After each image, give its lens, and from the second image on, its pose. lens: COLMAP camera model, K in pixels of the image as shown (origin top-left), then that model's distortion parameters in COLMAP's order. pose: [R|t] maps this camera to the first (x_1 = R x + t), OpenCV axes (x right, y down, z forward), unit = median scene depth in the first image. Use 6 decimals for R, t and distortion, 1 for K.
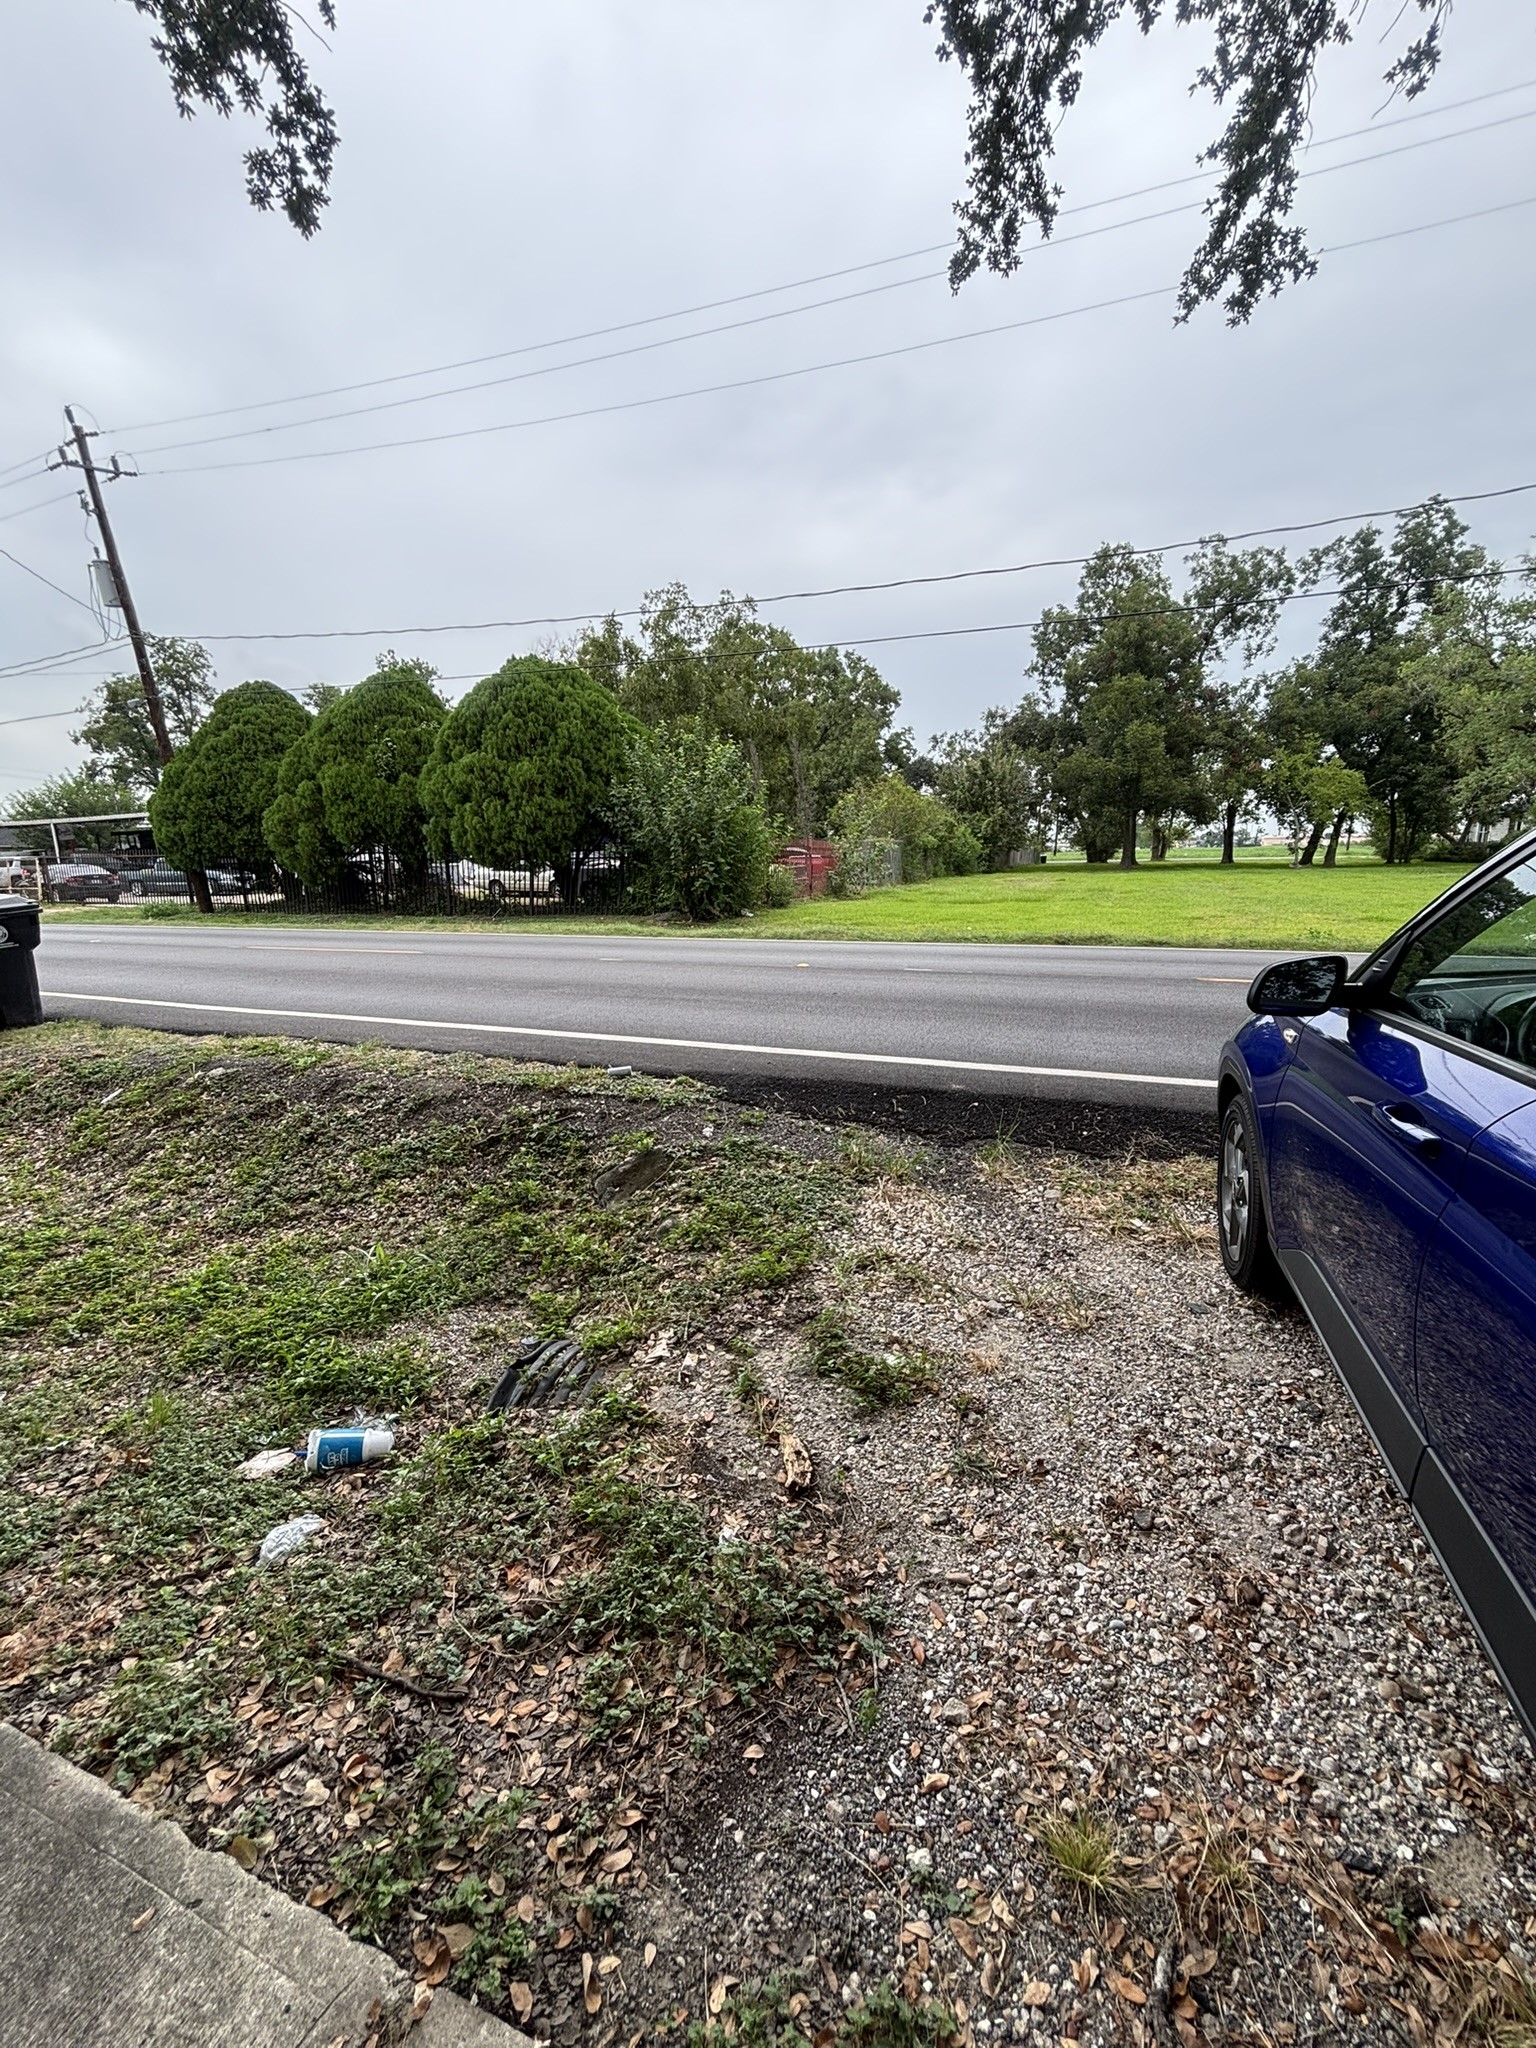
lens RADIAL K [[830.3, 0, 772.0], [0, 830.3, 1065.7], [0, 0, 1]] dist [-0.039997, 0.000173]
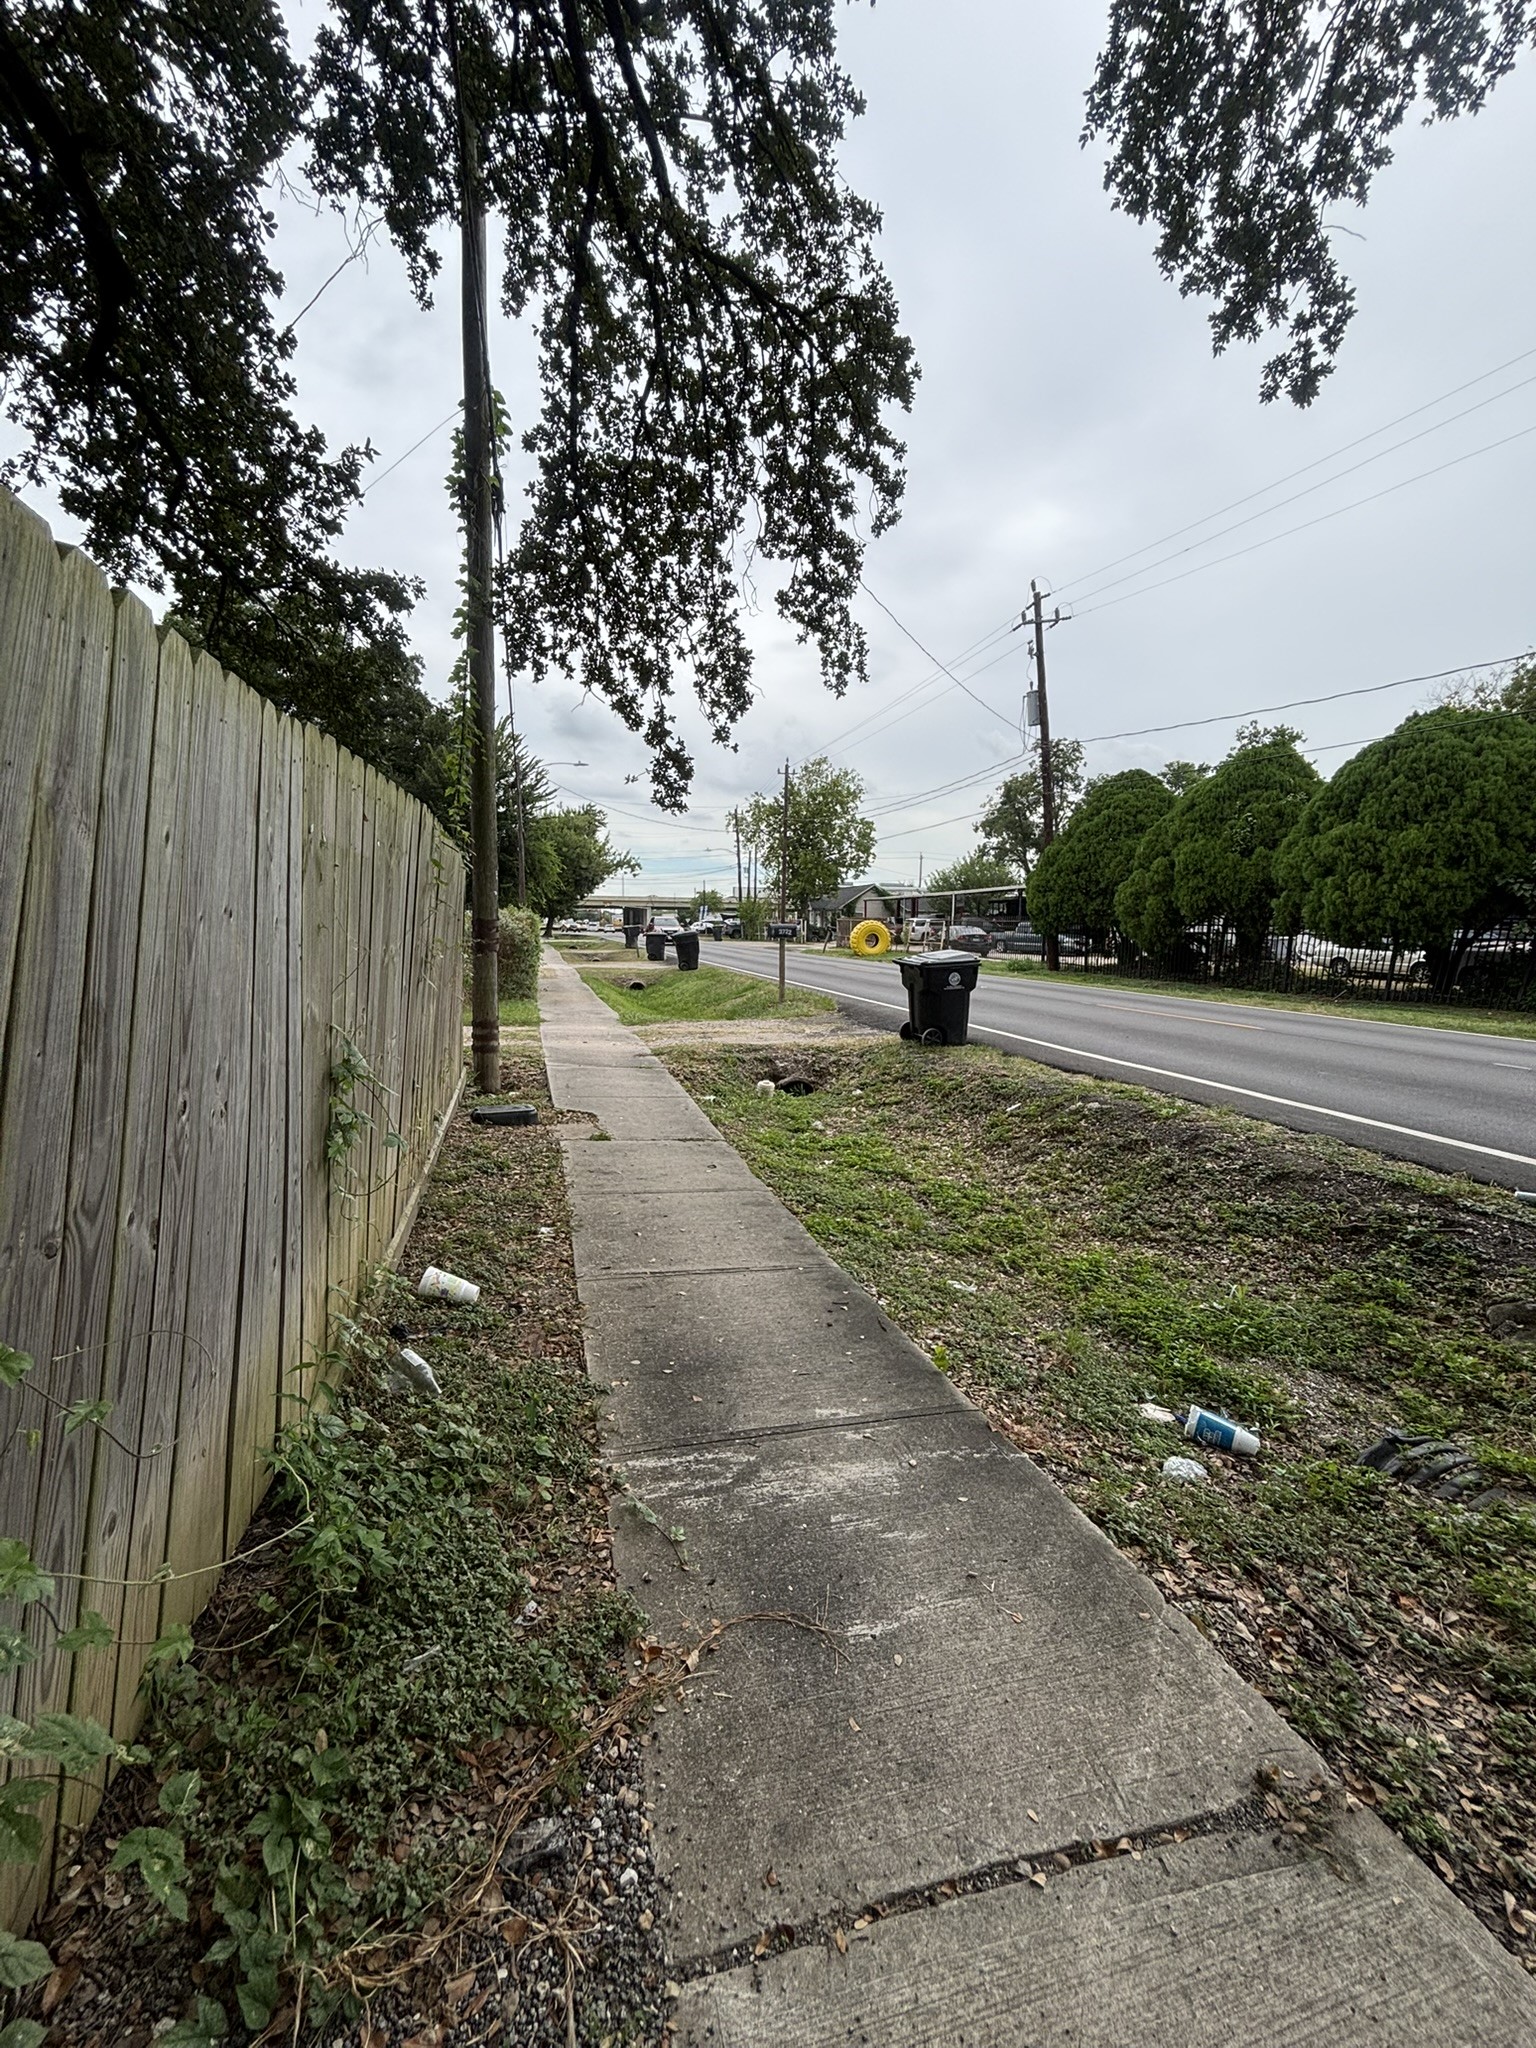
lens RADIAL K [[831.4, 0, 773.7], [0, 831.4, 1019.0], [0, 0, 1]] dist [0.000420, 0.000973]
pose [[0.615441, 0.112131, -0.780166, -0.020466], [-0.217794, 0.975483, -0.031606, 0.030182], [0.757494, 0.189367, 0.624774, -0.204229]]
